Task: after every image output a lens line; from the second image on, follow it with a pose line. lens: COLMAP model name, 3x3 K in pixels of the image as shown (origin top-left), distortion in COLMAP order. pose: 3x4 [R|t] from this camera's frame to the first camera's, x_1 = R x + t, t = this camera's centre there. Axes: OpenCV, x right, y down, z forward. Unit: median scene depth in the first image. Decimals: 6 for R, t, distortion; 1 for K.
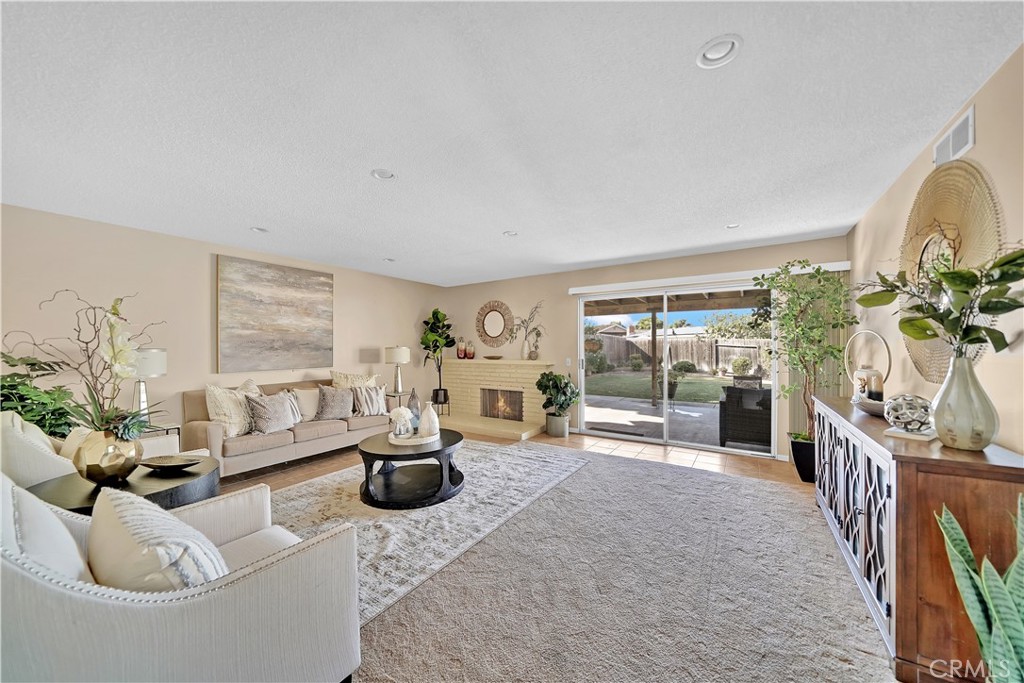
lens RADIAL K [[367.3, 0, 513.6], [0, 367.3, 347.2], [0, 0, 1]] dist [-0.012563, 0.000222]
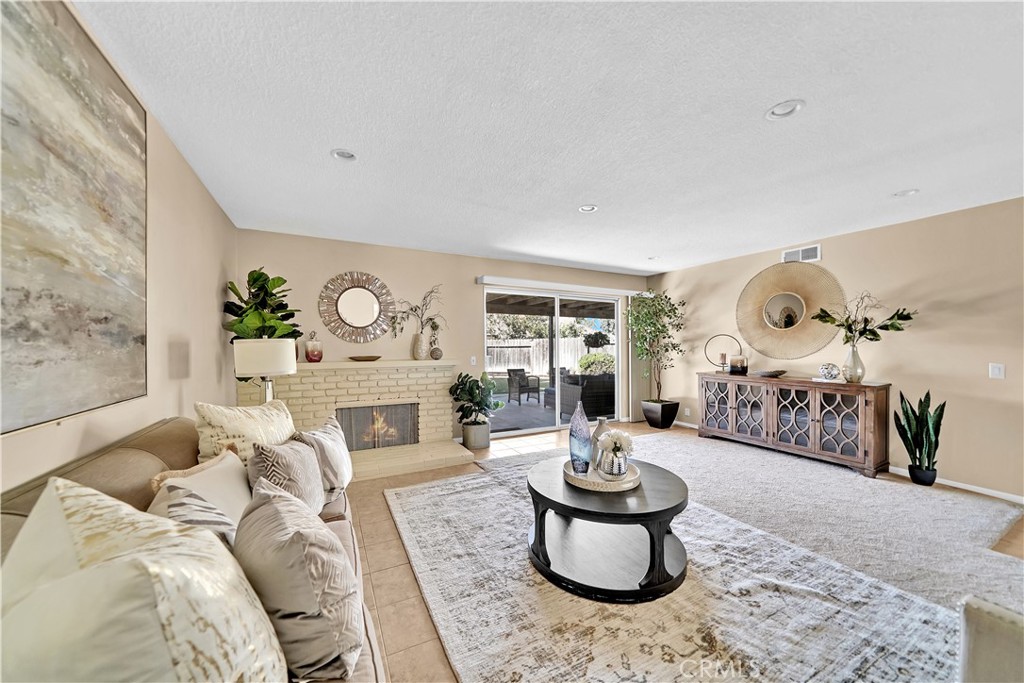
lens RADIAL K [[367.3, 0, 512.5], [0, 367.3, 347.4], [0, 0, 1]] dist [-0.012563, 0.000222]
pose [[0.465550, 0.003702, 0.885014, -0.575903], [-0.003154, 0.999992, -0.002524, 0.010648], [-0.885016, -0.001616, 0.465558, 0.514171]]
